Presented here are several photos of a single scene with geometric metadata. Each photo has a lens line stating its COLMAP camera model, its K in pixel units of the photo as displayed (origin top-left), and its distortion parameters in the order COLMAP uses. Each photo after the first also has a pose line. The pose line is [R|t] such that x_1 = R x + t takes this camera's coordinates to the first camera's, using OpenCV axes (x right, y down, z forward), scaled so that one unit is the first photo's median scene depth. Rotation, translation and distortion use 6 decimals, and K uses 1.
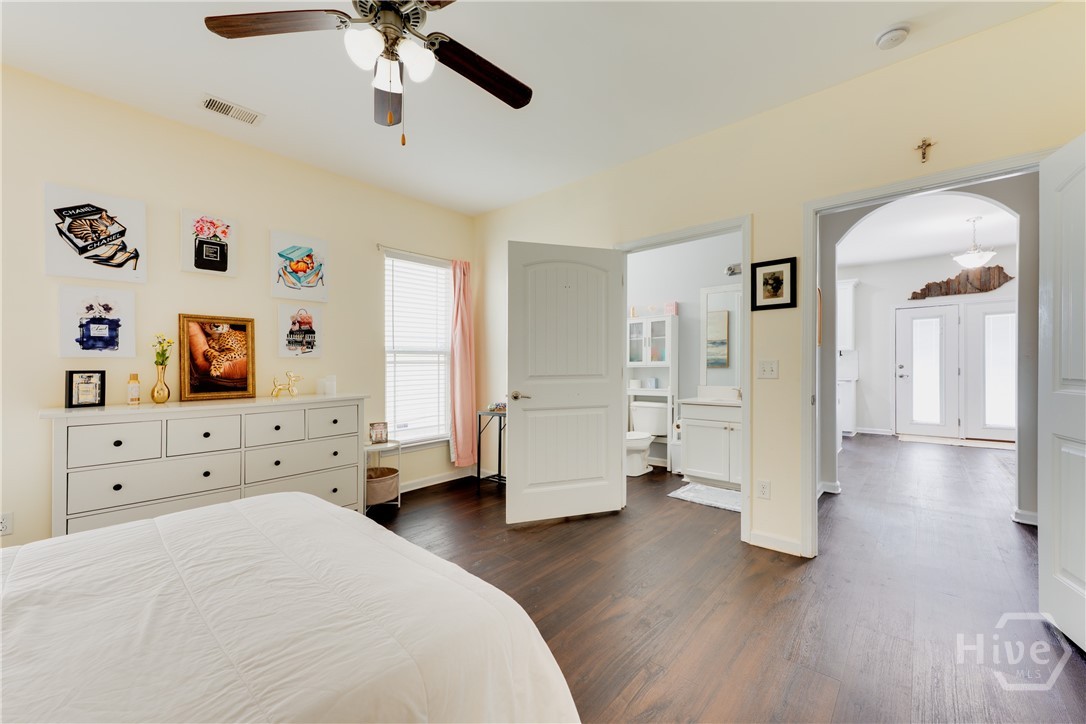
lens RADIAL K [[418.3, 0, 541.5], [0, 418.3, 365.2], [0, 0, 1]] dist [0.003336, 0.000299]
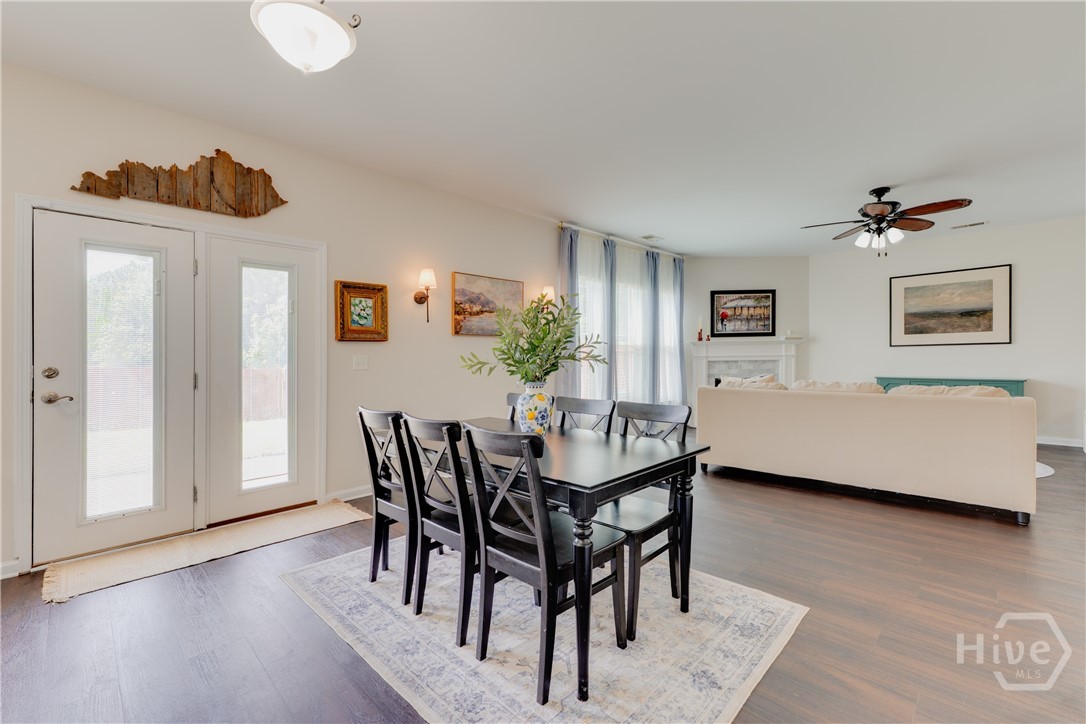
lens RADIAL K [[453.0, 0, 539.1], [0, 453.0, 359.3], [0, 0, 1]] dist [0.010597, -0.000790]
pose [[0.041673, 0.001246, 0.999131, 0.542544], [0.002232, 0.999997, -0.001341, -0.007391], [-0.999129, 0.002286, 0.041670, 0.635495]]
